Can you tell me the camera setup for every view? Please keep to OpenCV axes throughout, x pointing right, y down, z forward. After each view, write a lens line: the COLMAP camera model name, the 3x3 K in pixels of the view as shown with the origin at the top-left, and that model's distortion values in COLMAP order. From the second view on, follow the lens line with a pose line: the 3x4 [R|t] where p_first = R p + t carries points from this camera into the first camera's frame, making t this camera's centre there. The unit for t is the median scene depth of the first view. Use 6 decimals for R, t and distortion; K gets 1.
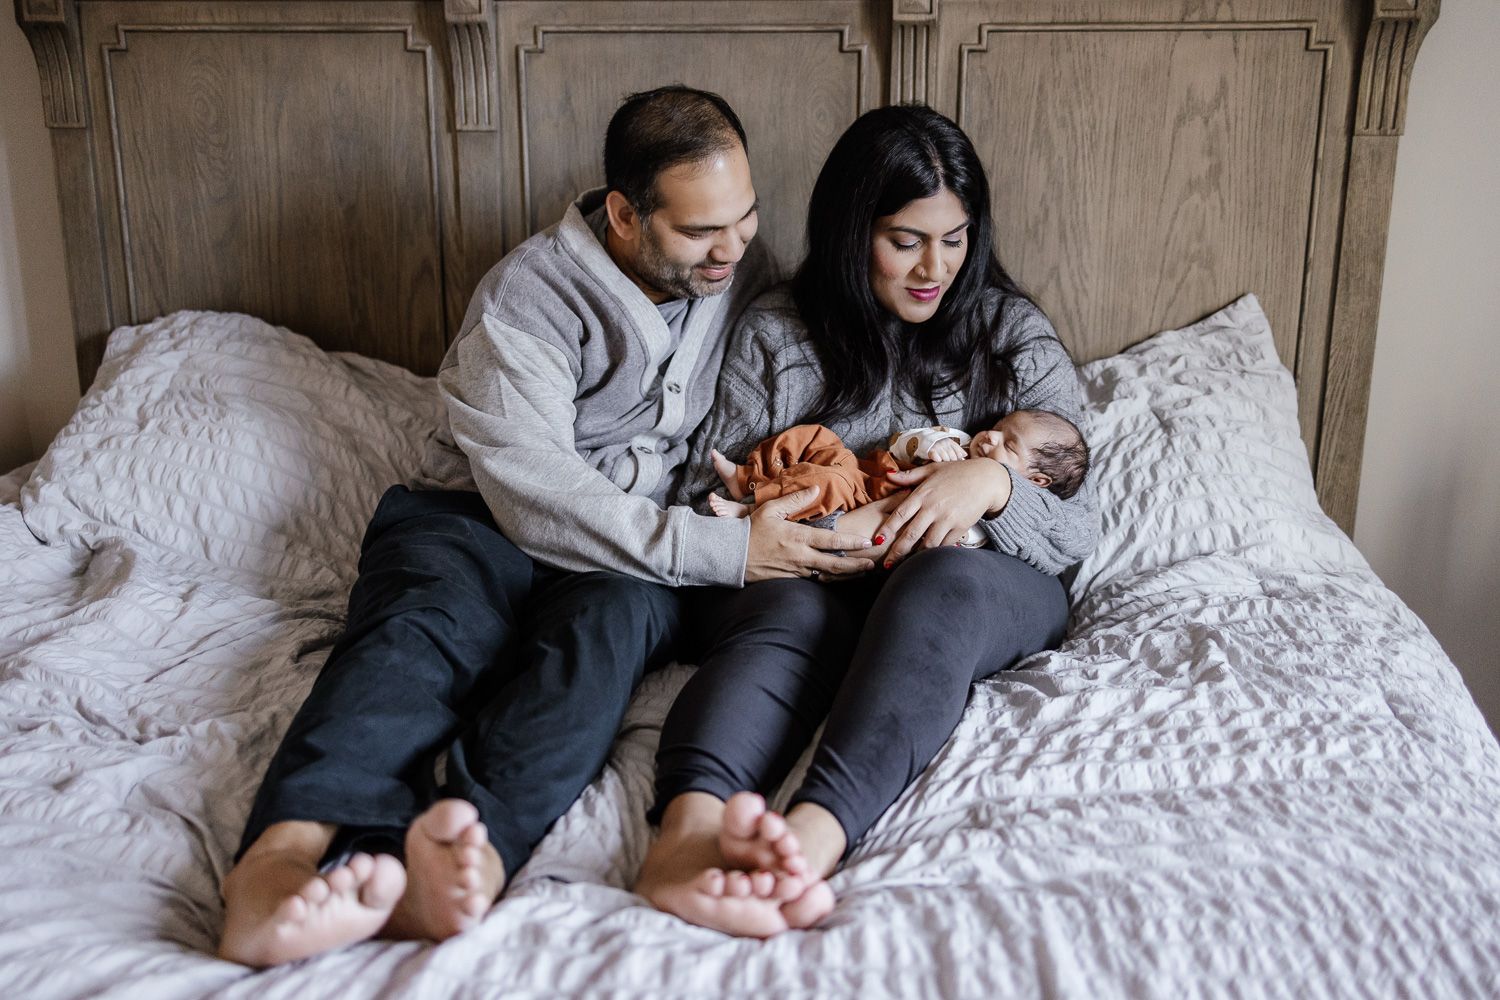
lens RADIAL K [[1779.0, 0, 707.2], [0, 1779.0, 499.4], [0, 0, 1]] dist [0.028142, 0.091245]
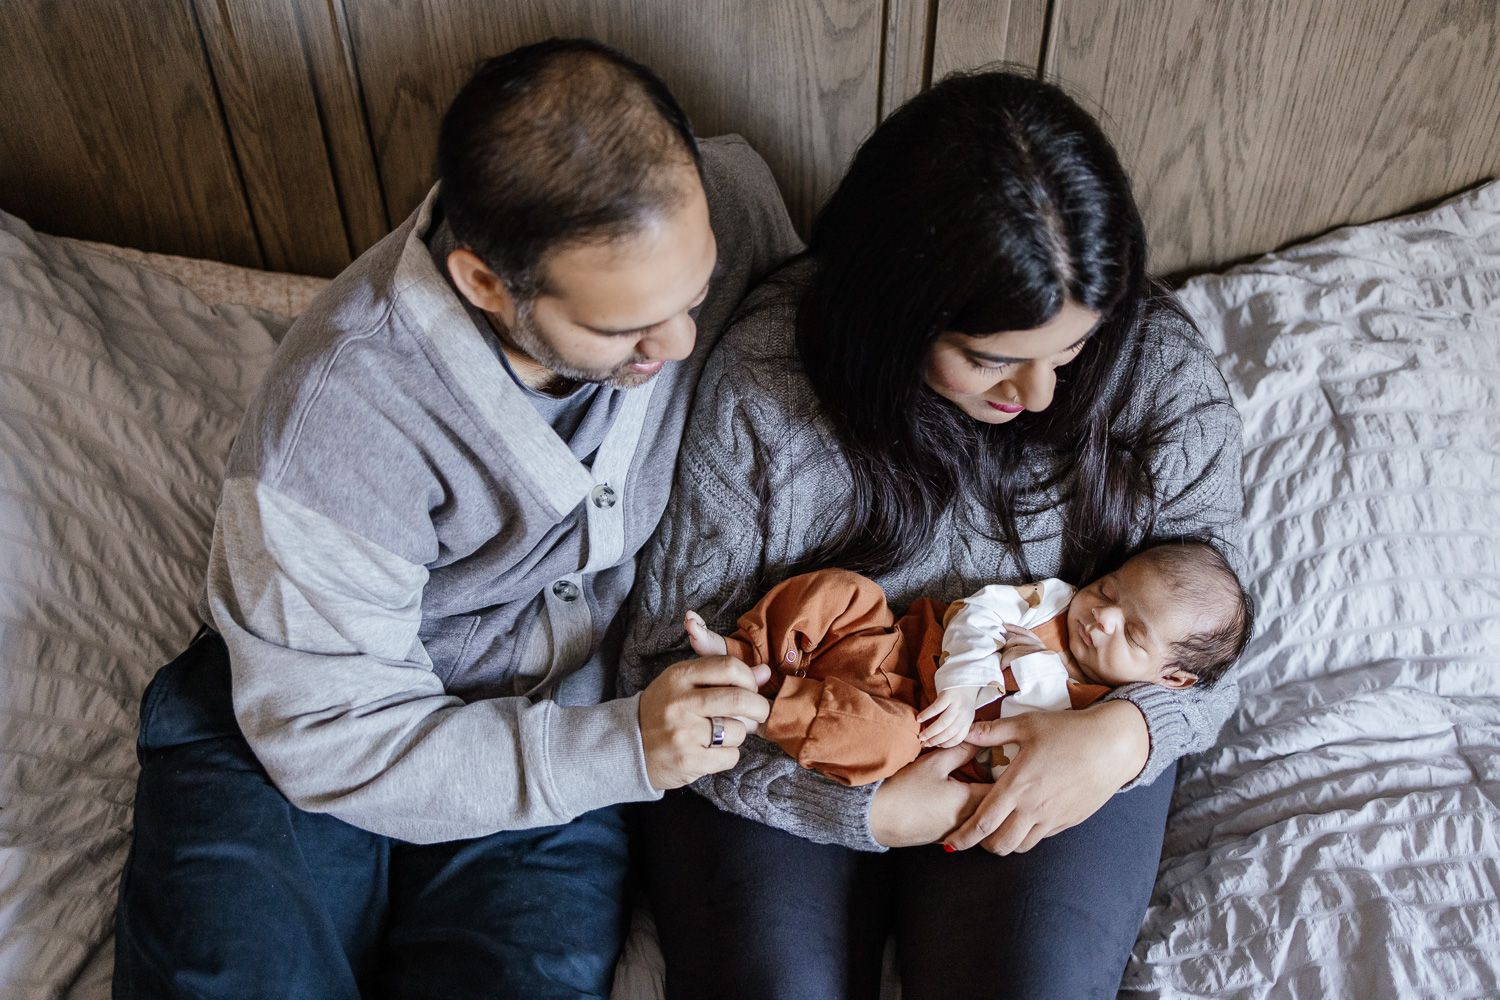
lens RADIAL K [[1779.0, 0, 707.2], [0, 1779.0, 499.4], [0, 0, 1]] dist [0.028142, 0.091245]
pose [[0.998892, -0.028088, 0.037766, -0.005911], [0.004615, 0.856984, 0.515322, -0.366204], [-0.046839, -0.514576, 0.856164, 0.427893]]
